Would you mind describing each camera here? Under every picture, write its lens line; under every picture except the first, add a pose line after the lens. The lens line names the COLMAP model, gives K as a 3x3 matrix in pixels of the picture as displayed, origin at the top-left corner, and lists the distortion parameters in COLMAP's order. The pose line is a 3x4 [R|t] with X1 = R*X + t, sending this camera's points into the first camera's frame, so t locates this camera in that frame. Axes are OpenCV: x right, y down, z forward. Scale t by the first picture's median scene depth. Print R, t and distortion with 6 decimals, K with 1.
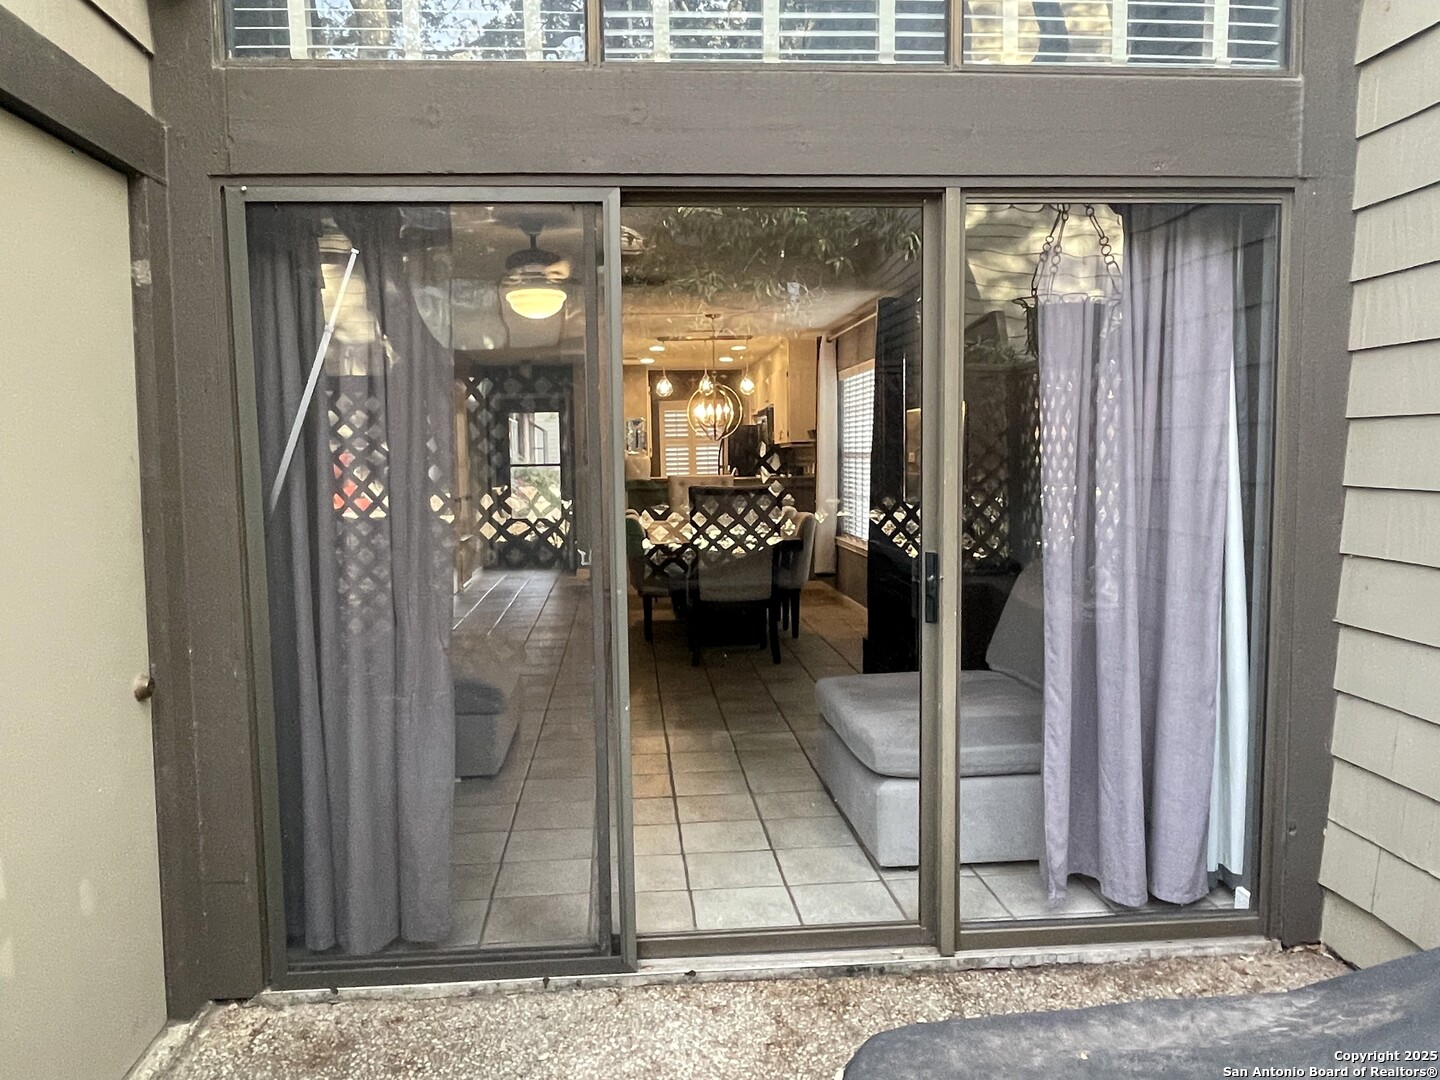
lens RADIAL K [[1073.2, 0, 718.1], [0, 1073.2, 547.1], [0, 0, 1]] dist [0.003980, -0.007832]
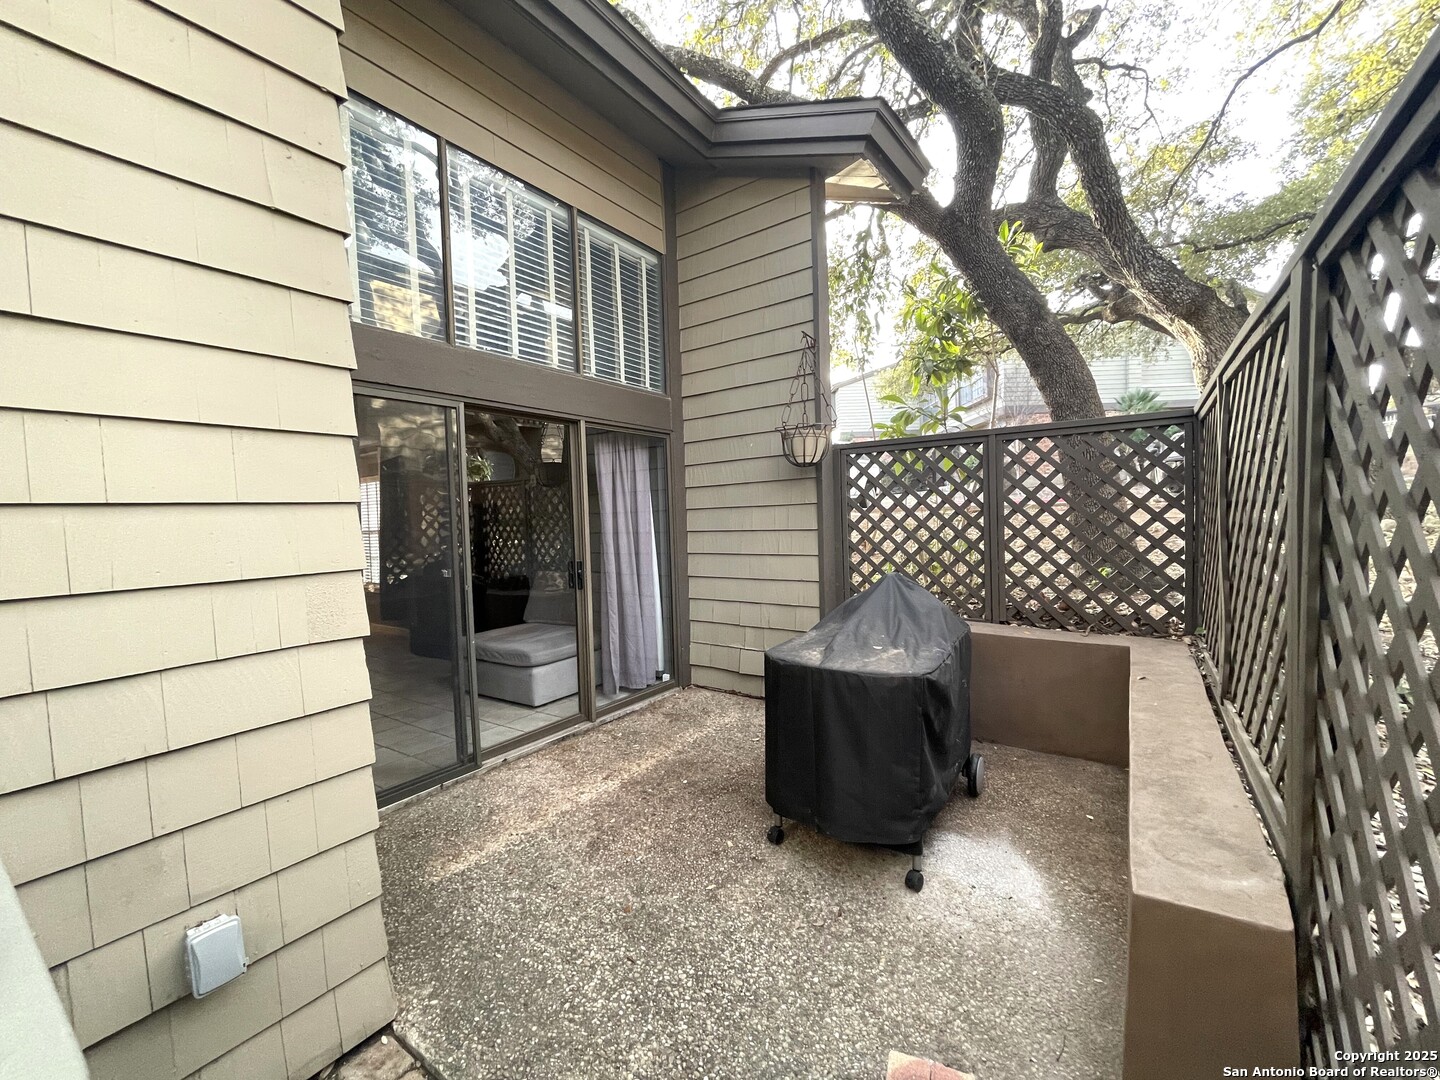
lens RADIAL K [[574.7, 0, 720.0], [0, 574.7, 540.0], [0, 0, 1]] dist [0.023639, -0.000019]
pose [[0.641169, -0.034271, 0.766634, -0.567554], [0.089769, 0.995493, -0.030577, 0.024740], [-0.762131, 0.088425, 0.641355, -0.112973]]
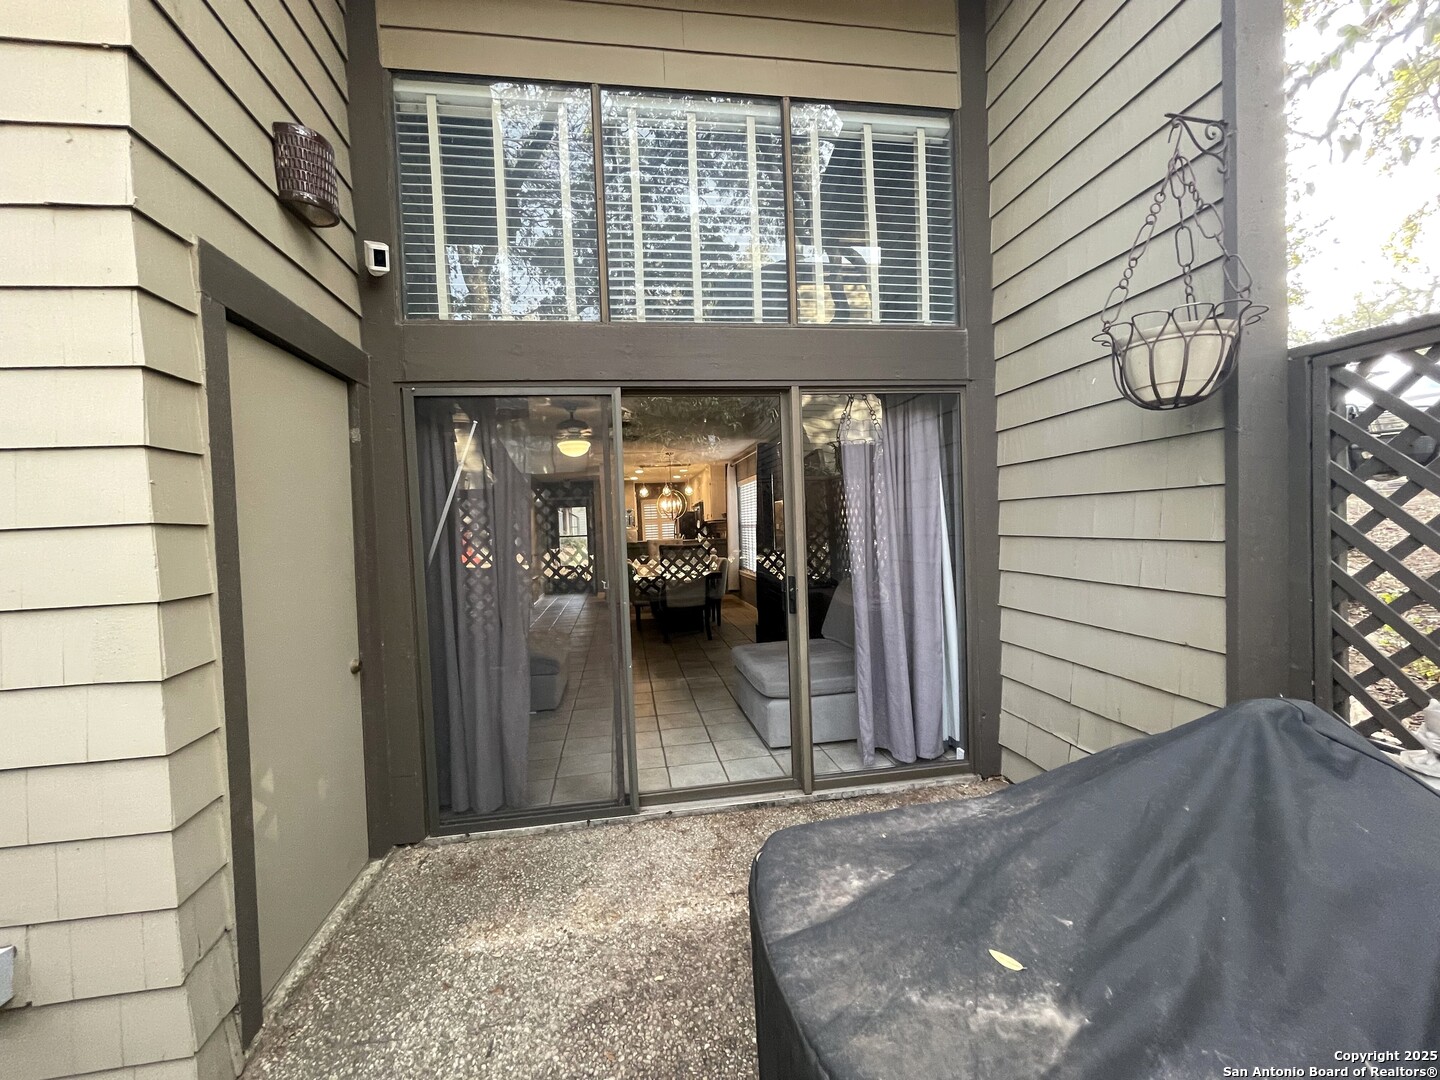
lens RADIAL K [[583.3, 0, 718.7], [0, 583.3, 543.9], [0, 0, 1]] dist [-0.000548, 0.000135]
pose [[0.996578, -0.027298, 0.078016, -0.006229], [0.031788, 0.997874, -0.056899, 0.002513], [-0.076297, 0.059184, 0.995327, -0.012537]]
